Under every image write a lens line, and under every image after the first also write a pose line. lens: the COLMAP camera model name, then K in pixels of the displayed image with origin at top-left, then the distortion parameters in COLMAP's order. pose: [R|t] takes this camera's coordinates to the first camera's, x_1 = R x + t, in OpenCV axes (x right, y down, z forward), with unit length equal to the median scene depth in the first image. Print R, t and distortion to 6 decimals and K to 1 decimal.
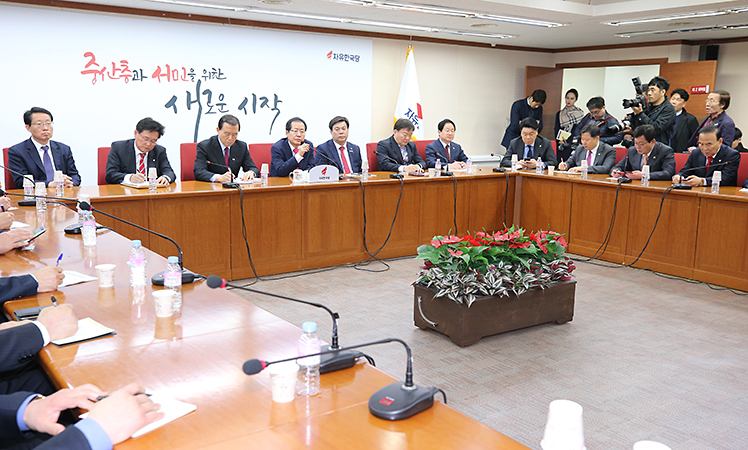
lens RADIAL K [[699.6, 0, 368.6], [0, 699.6, 224.3], [0, 0, 1]] dist [0.049720, 0.000000]
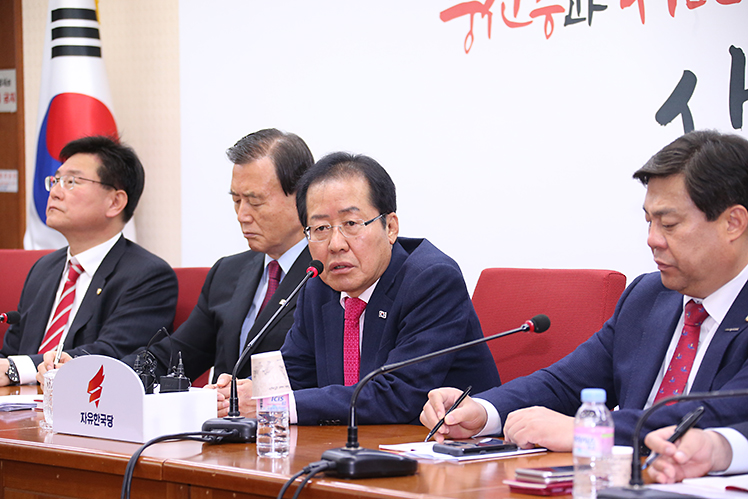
lens RADIAL K [[2460.0, 0, 352.5], [0, 2460.0, 260.3], [0, 0, 1]] dist [0.588390, 0.000000]
pose [[0.048780, 0.011085, -0.998748, 0.594870], [-0.160018, 0.987109, 0.003140, -0.113256], [0.985908, 0.159665, 0.049925, 0.924083]]
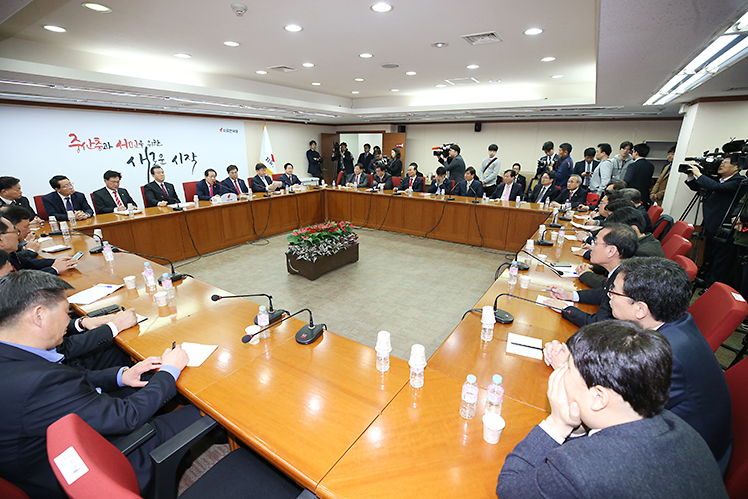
lens RADIAL K [[340.5, 0, 360.1], [0, 340.5, 245.3], [0, 0, 1]] dist [-0.007271, 0.000007]
pose [[0.944375, -0.111290, 0.309469, -0.024479], [0.072209, 0.988208, 0.135023, -0.038728], [-0.320846, -0.105166, 0.941275, -0.012280]]
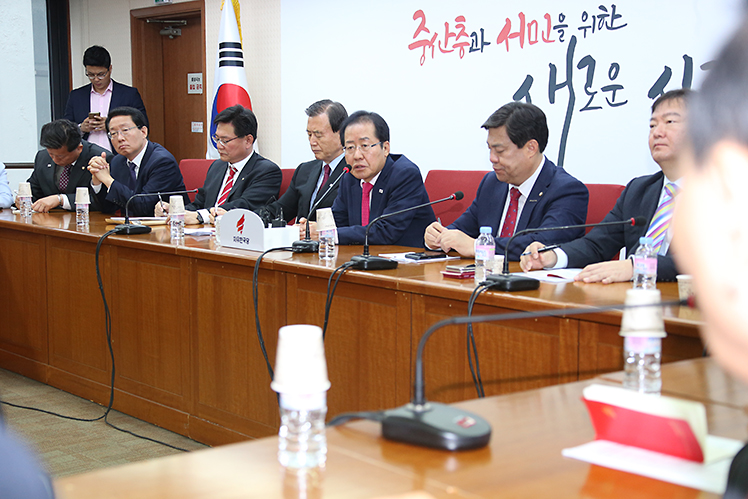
lens RADIAL K [[1164.6, 0, 367.9], [0, 1164.6, 248.1], [0, 0, 1]] dist [0.199280, 0.000000]
pose [[0.054493, 0.077536, -0.995499, 0.572474], [-0.172085, 0.982792, 0.067126, -0.108948], [0.983574, 0.167652, 0.066898, 0.922952]]
